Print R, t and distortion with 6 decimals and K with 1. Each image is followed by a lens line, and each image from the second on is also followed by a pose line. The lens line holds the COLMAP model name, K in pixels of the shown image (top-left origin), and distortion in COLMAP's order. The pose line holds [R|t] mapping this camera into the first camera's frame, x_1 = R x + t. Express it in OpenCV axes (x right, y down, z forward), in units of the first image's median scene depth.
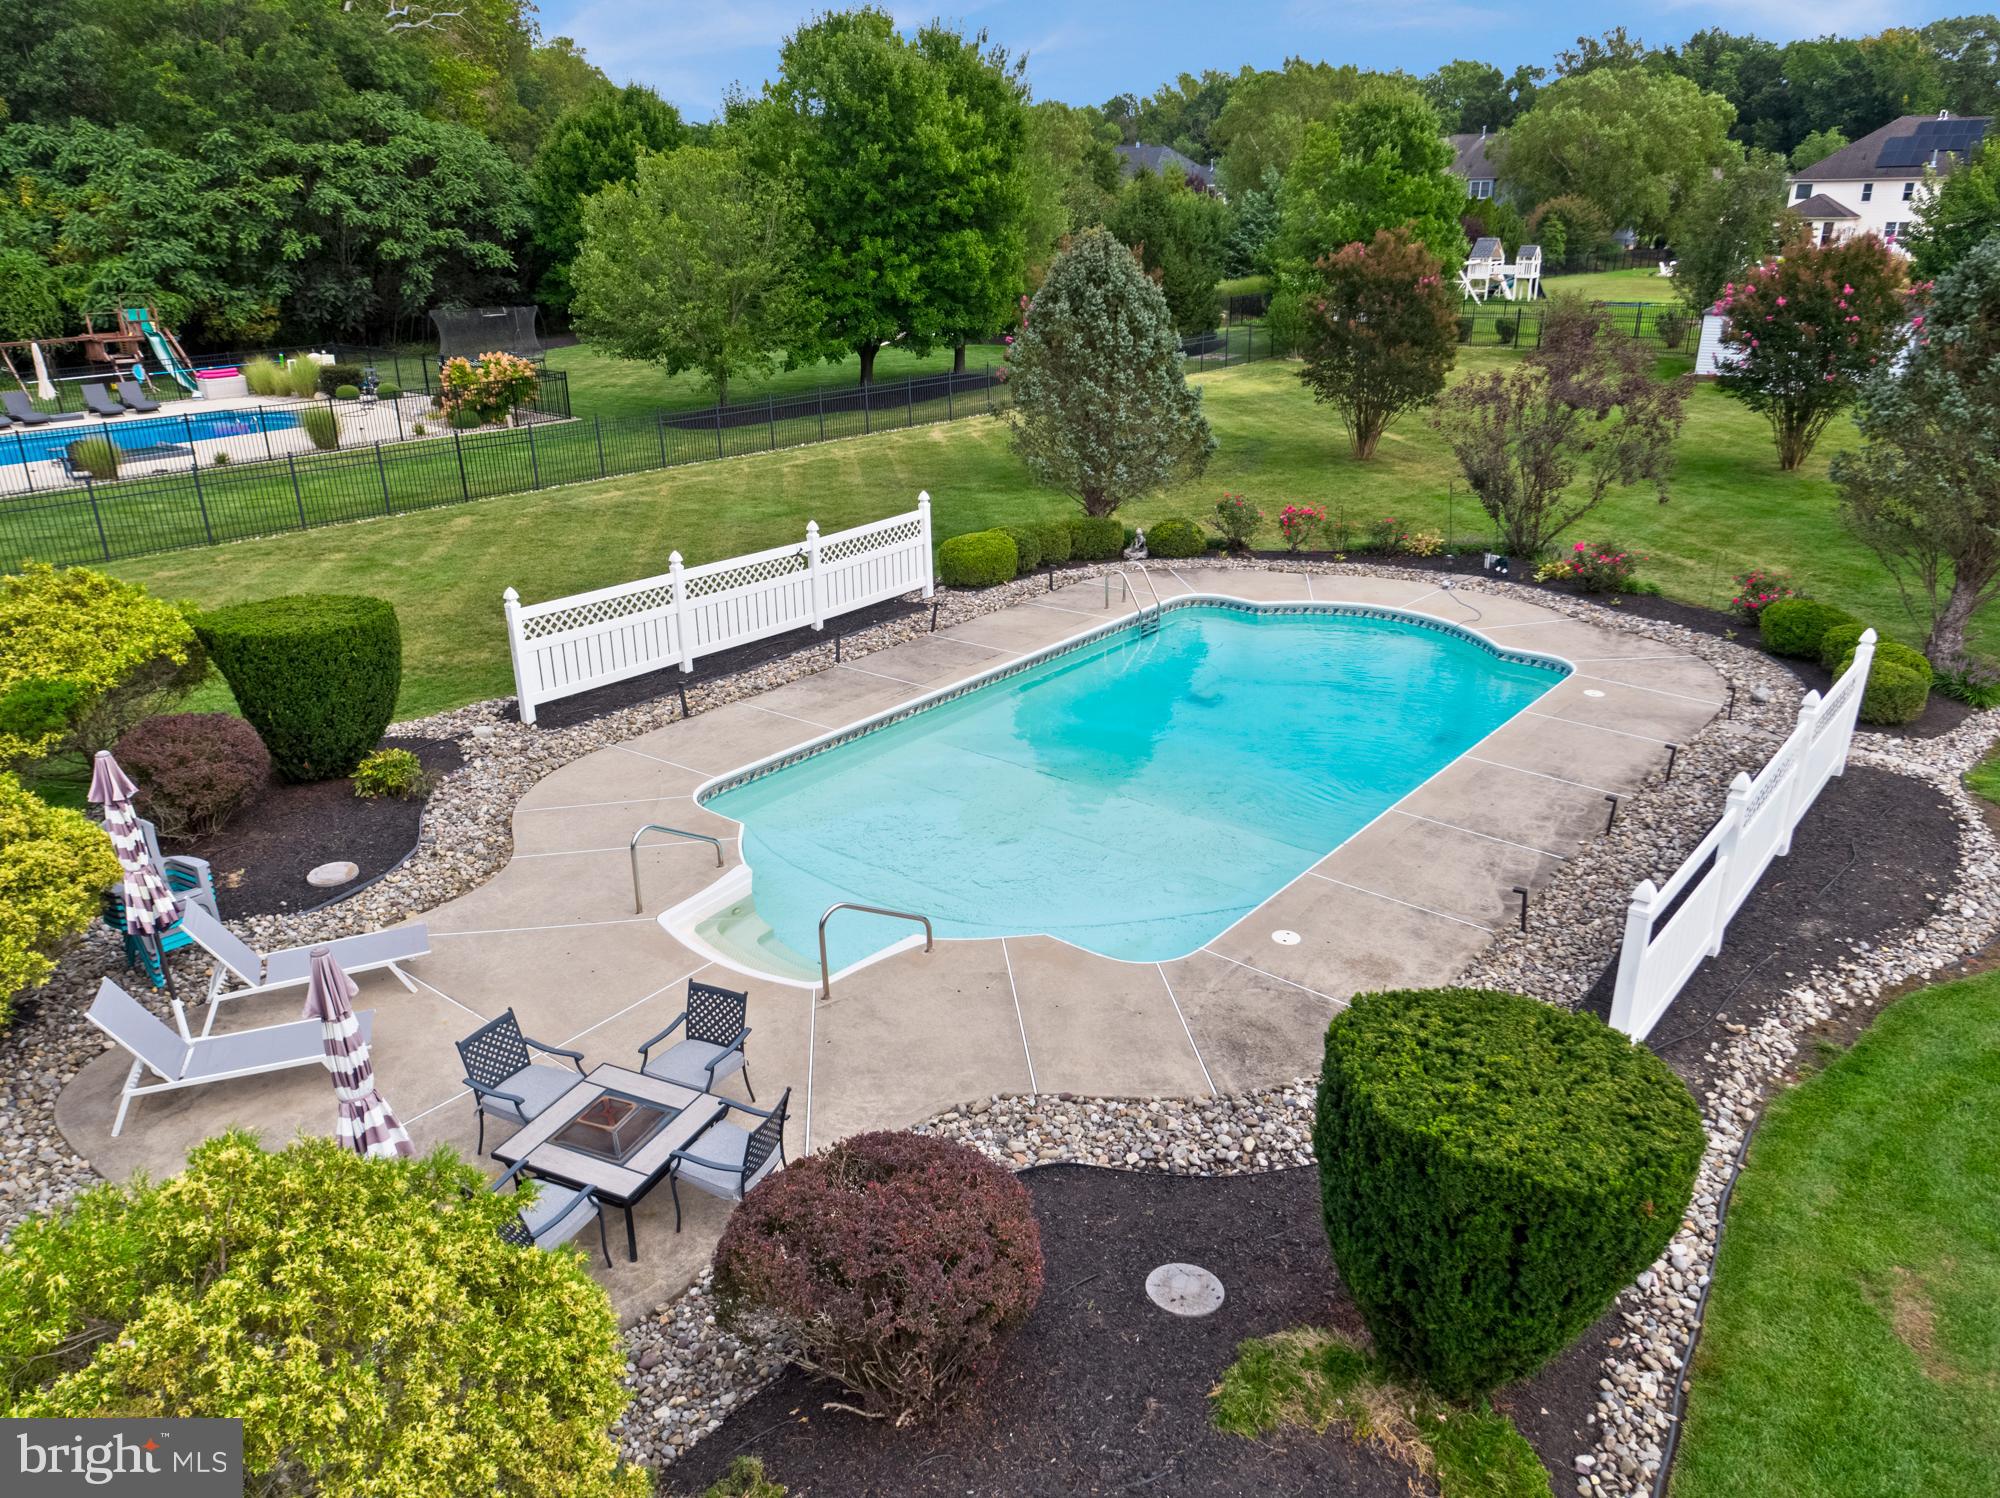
lens RADIAL K [[1422.0, 0, 1018.1], [0, 1422.0, 751.1], [0, 0, 1]] dist [0.001821, 0.001243]
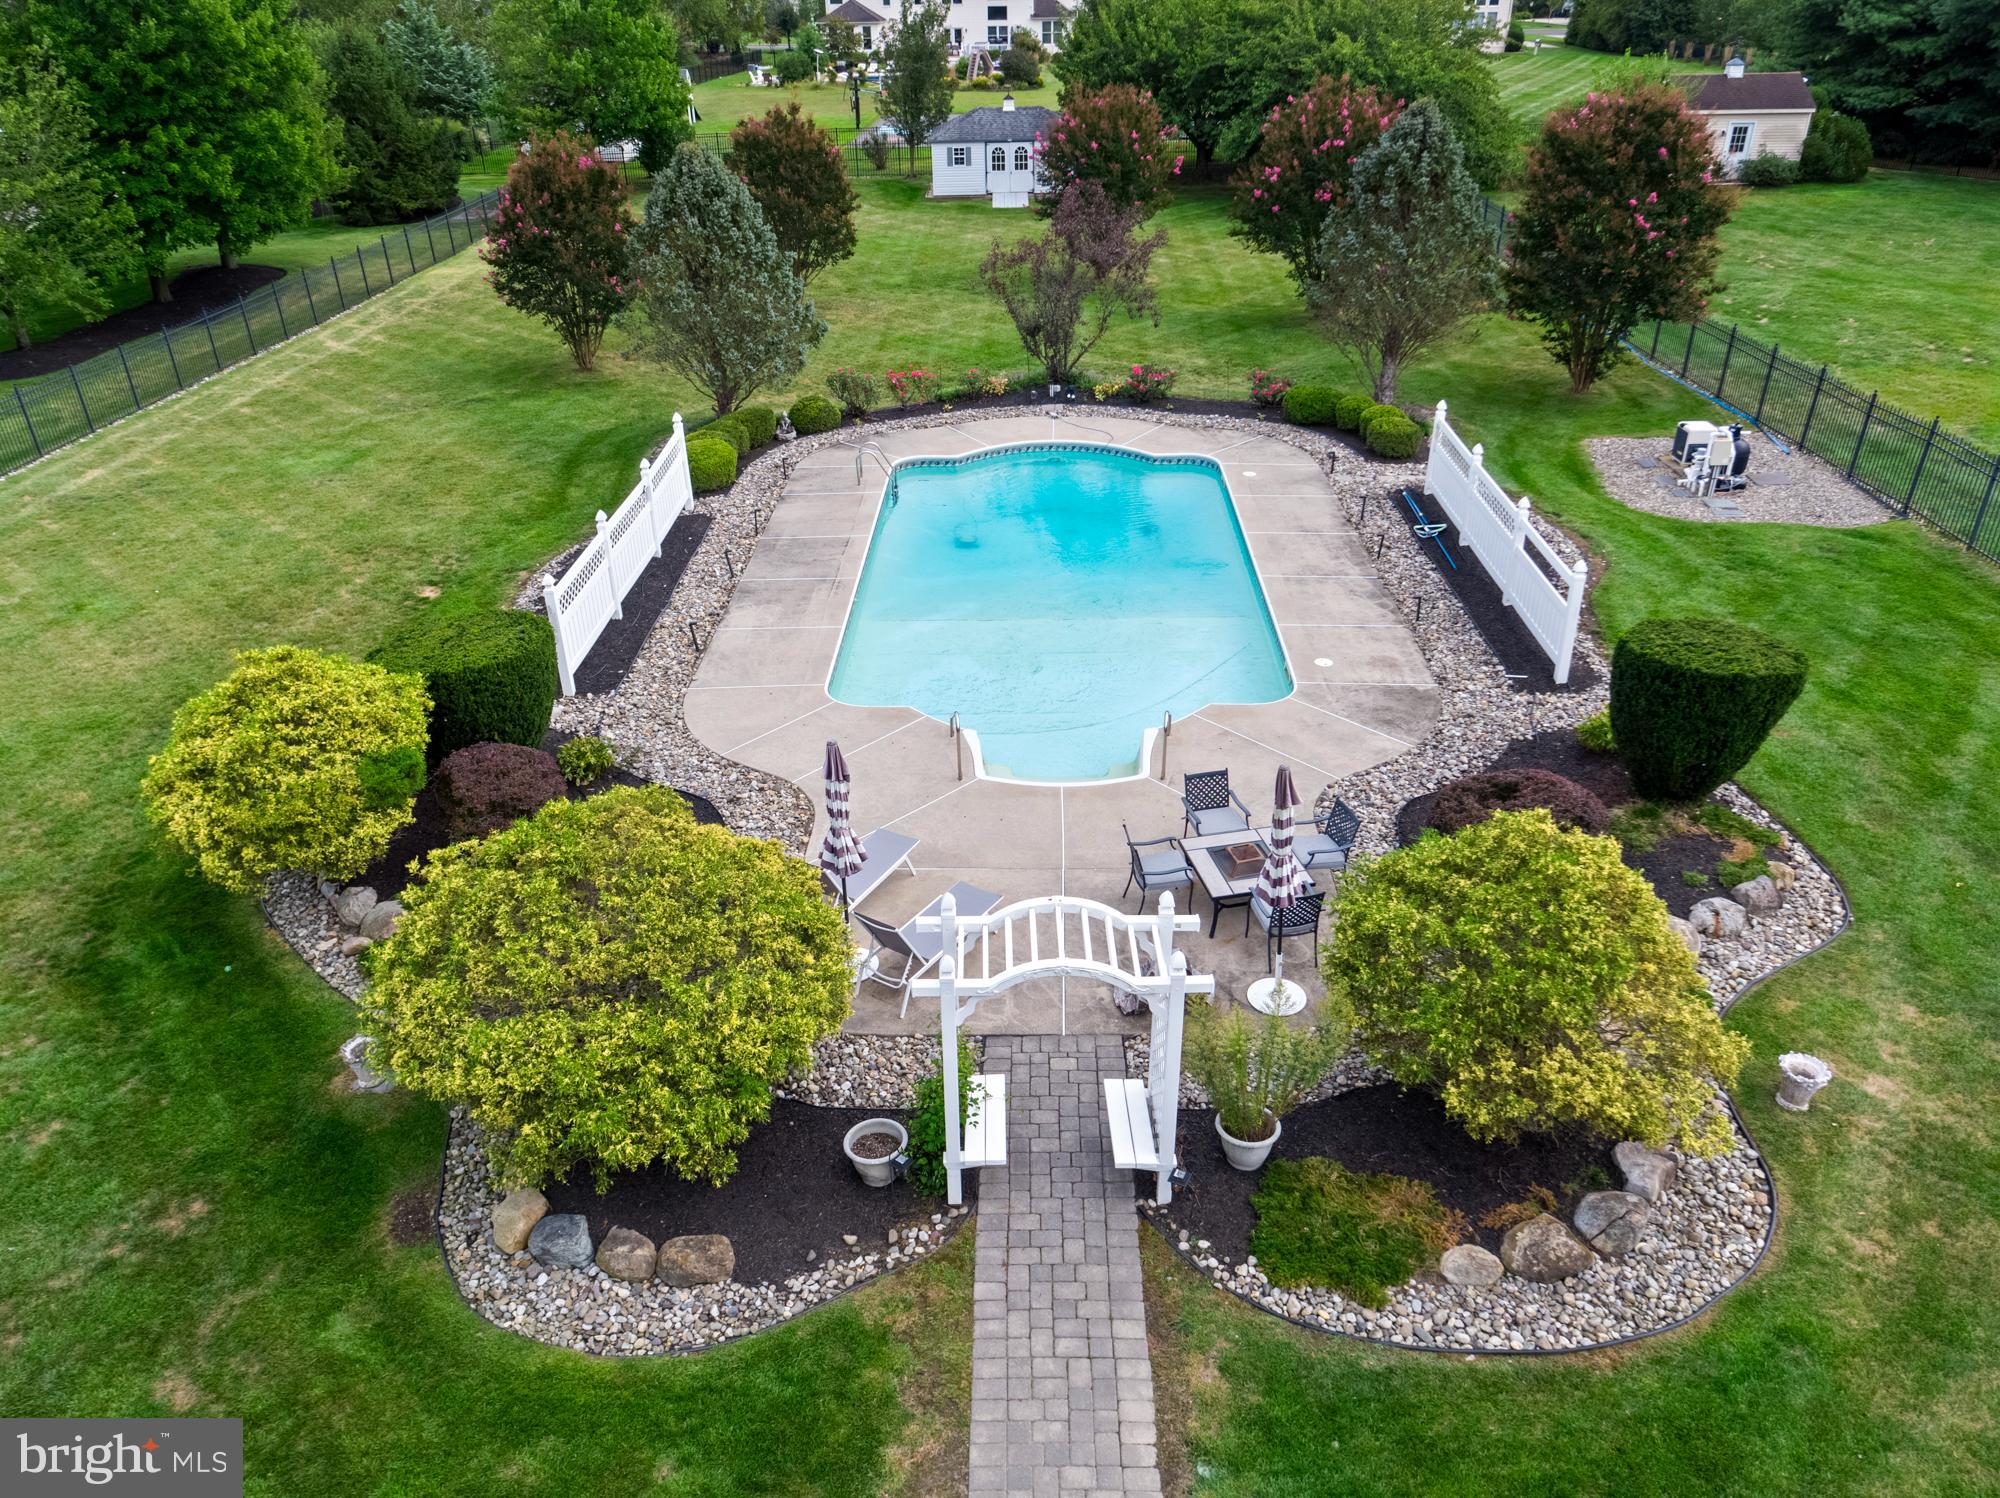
lens RADIAL K [[1422.0, 0, 1004.2], [0, 1422.0, 749.4], [0, 0, 1]] dist [0.001821, 0.001243]
pose [[0.795695, -0.298138, 0.527241, -0.515473], [0.229118, 0.953942, 0.193647, -0.088780], [-0.560691, -0.033283, 0.827356, -0.058583]]
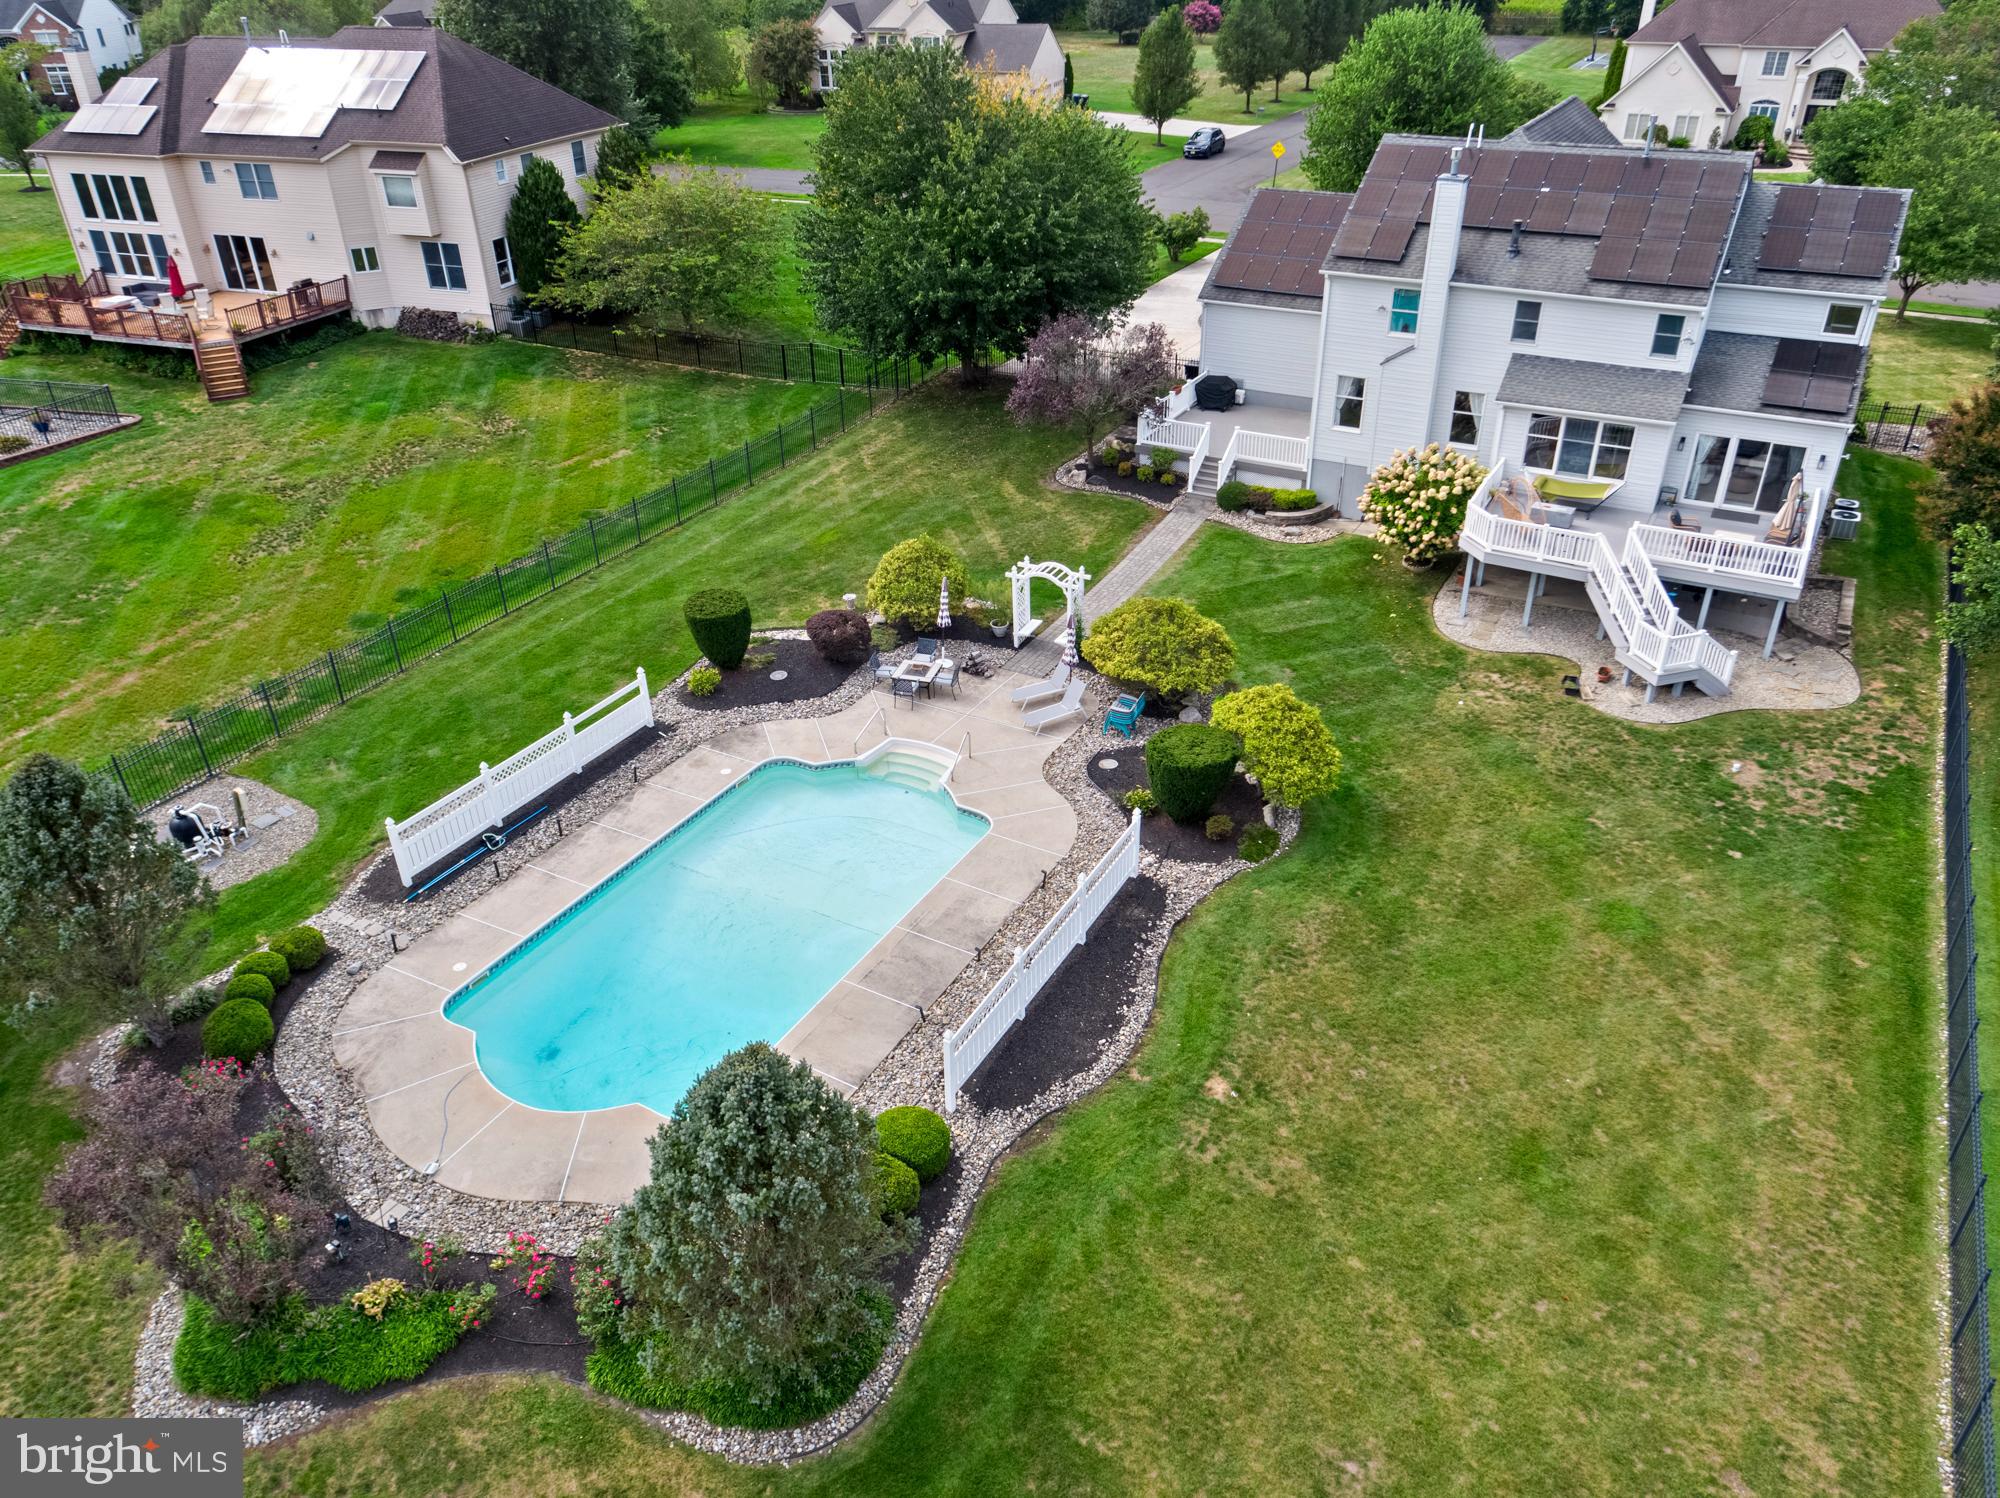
lens RADIAL K [[1422.0, 0, 993.1], [0, 1422.0, 757.1], [0, 0, 1]] dist [0.001821, 0.001243]
pose [[-0.987976, 0.091035, -0.124963, 0.013147], [-0.045574, 0.600866, 0.798049, -1.095405], [0.147736, 0.794149, -0.589492, 1.408626]]
